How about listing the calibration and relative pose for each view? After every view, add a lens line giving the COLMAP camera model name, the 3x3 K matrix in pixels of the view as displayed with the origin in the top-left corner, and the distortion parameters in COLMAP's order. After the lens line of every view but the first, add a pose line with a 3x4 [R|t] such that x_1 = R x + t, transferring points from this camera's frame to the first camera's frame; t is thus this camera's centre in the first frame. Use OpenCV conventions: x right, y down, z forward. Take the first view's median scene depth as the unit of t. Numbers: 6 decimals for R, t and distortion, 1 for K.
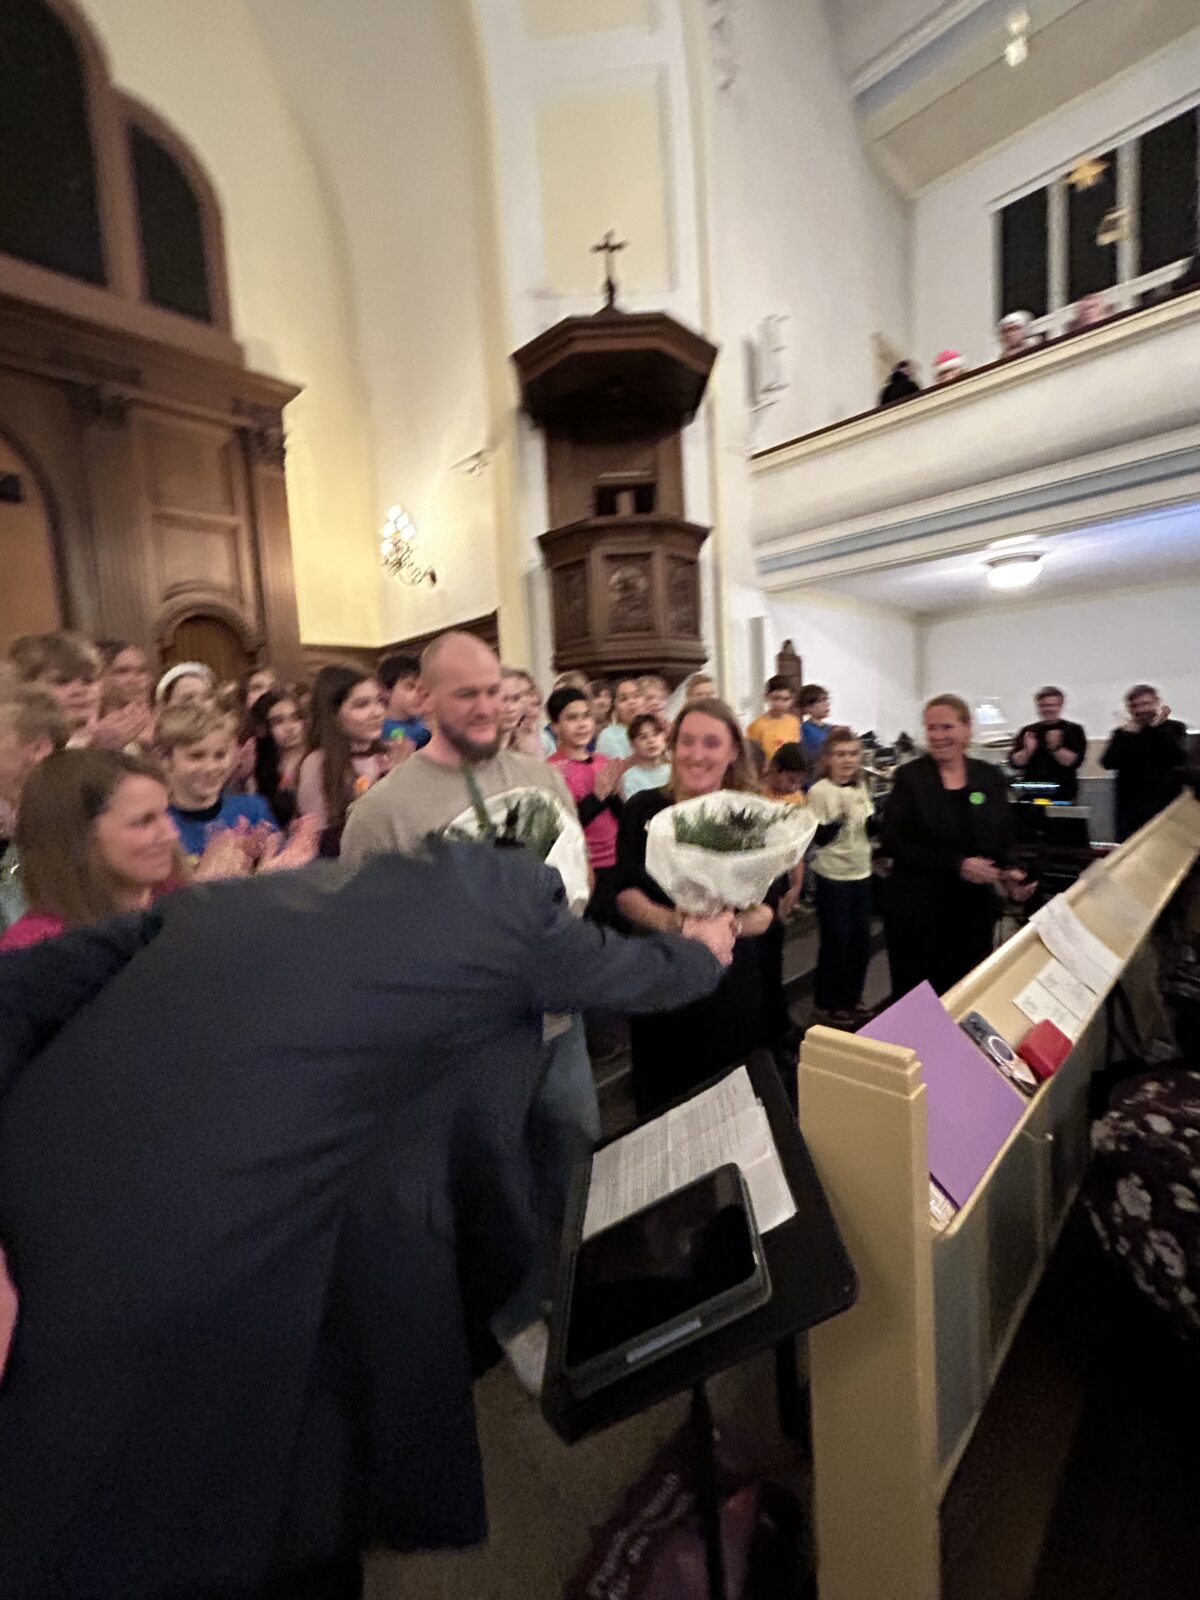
lens RADIAL K [[691.3, 0, 601.8], [0, 691.3, 798.5], [0, 0, 1]] dist [-0.000435, 0.001446]
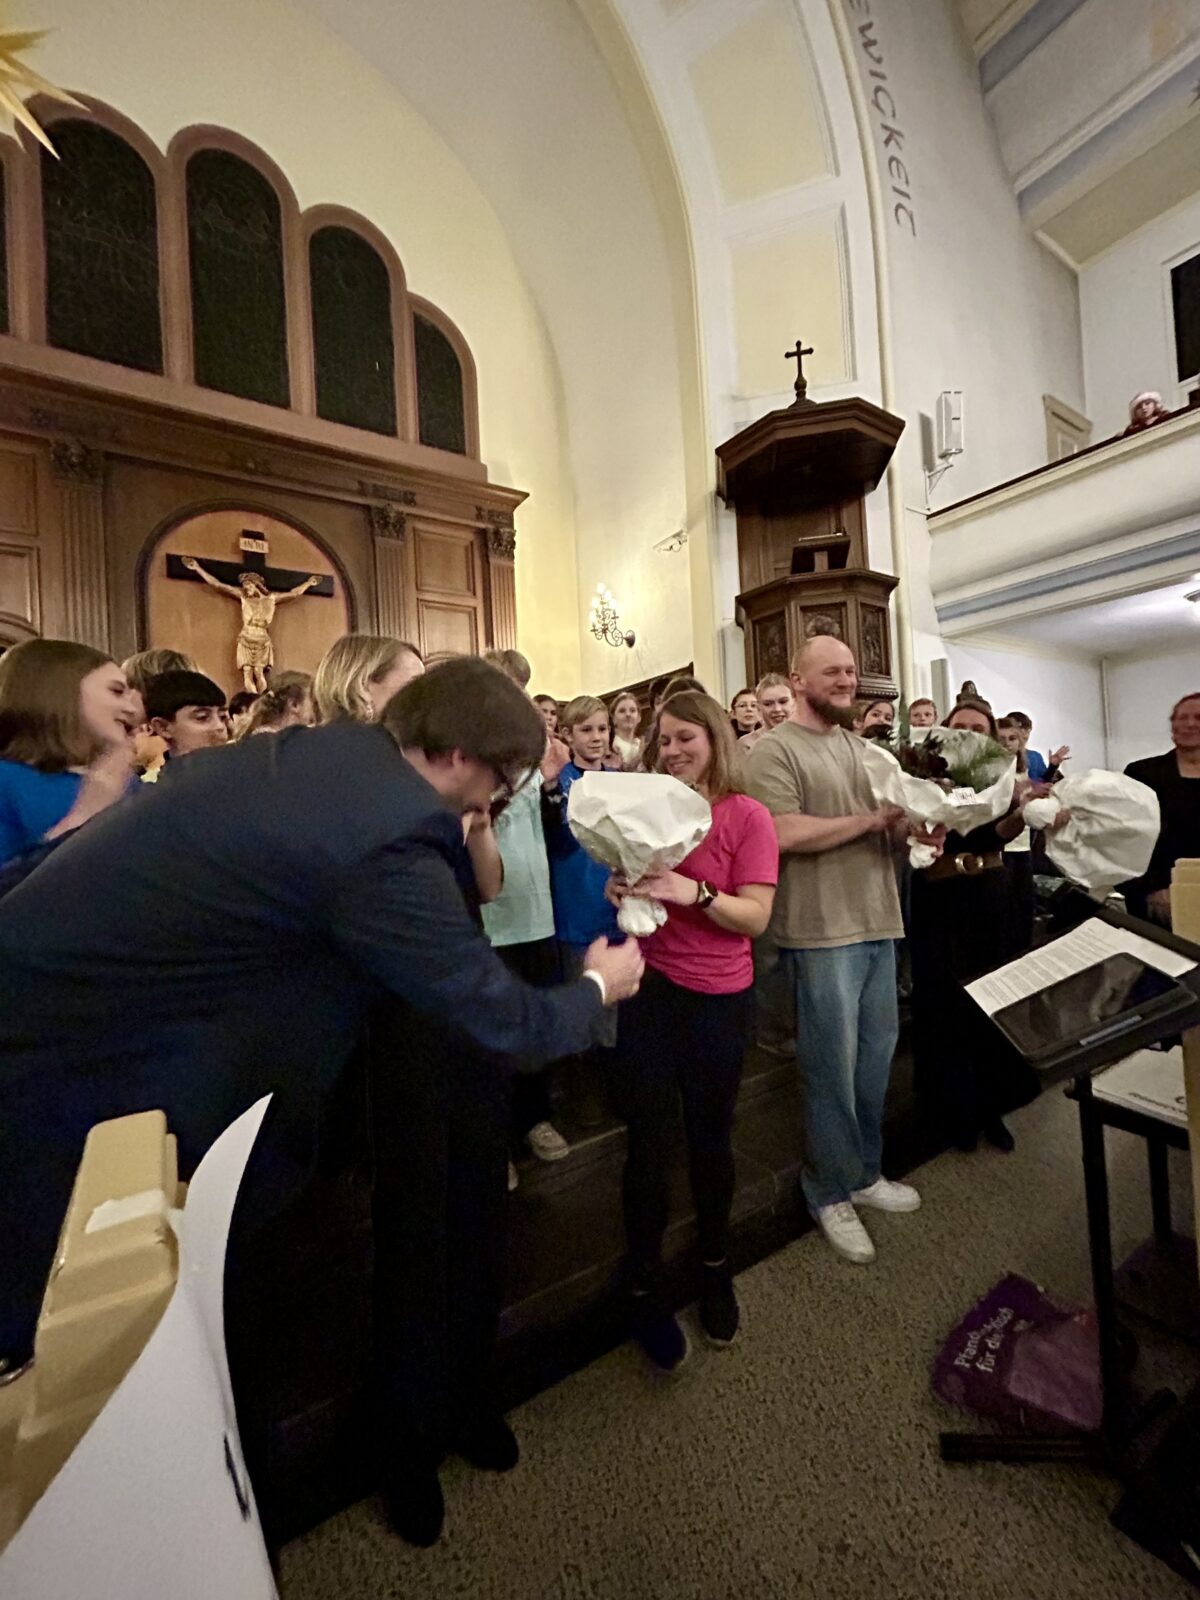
lens RADIAL K [[657.4, 0, 601.0], [0, 657.4, 798.1], [0, 0, 1]] dist [-0.000617, 0.002102]
pose [[0.979051, 0.000406, -0.203614, -0.090913], [-0.019150, 0.995749, -0.090095, 0.059238], [0.202712, 0.092107, 0.974897, -0.082416]]
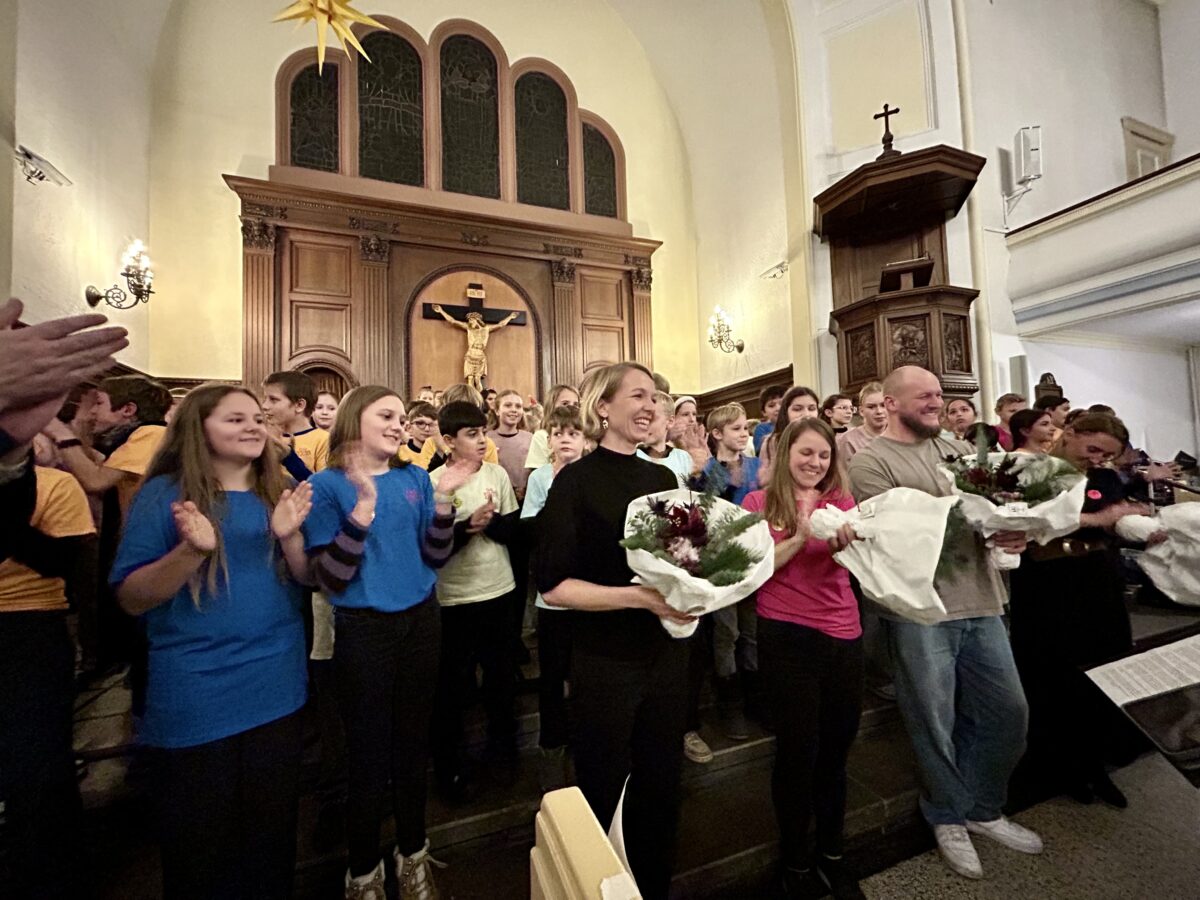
lens RADIAL K [[493.0, 0, 598.5], [0, 493.0, 448.7], [0, 0, 1]] dist [-0.000617, 0.002102]
pose [[0.911065, 0.003803, -0.412246, -0.109936], [-0.053205, 0.992680, -0.108426, 0.043235], [0.408816, 0.120716, 0.904598, -0.097004]]
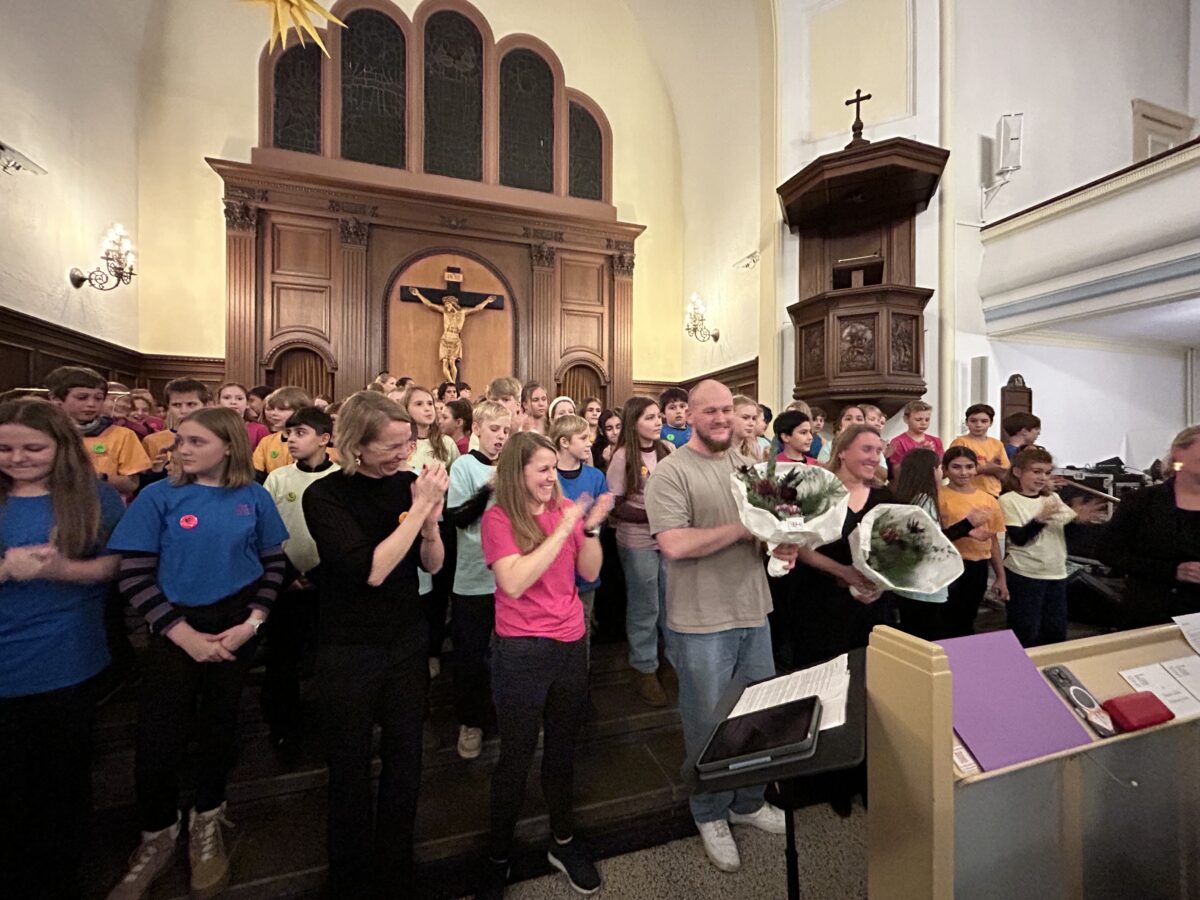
lens RADIAL K [[493.0, 0, 597.6], [0, 493.0, 448.9], [0, 0, 1]] dist [-0.000617, 0.002102]
pose [[0.887704, 0.056381, -0.456949, 0.037896], [-0.092291, 0.994120, -0.056630, 0.008671], [0.451069, 0.092443, 0.887689, -0.057146]]
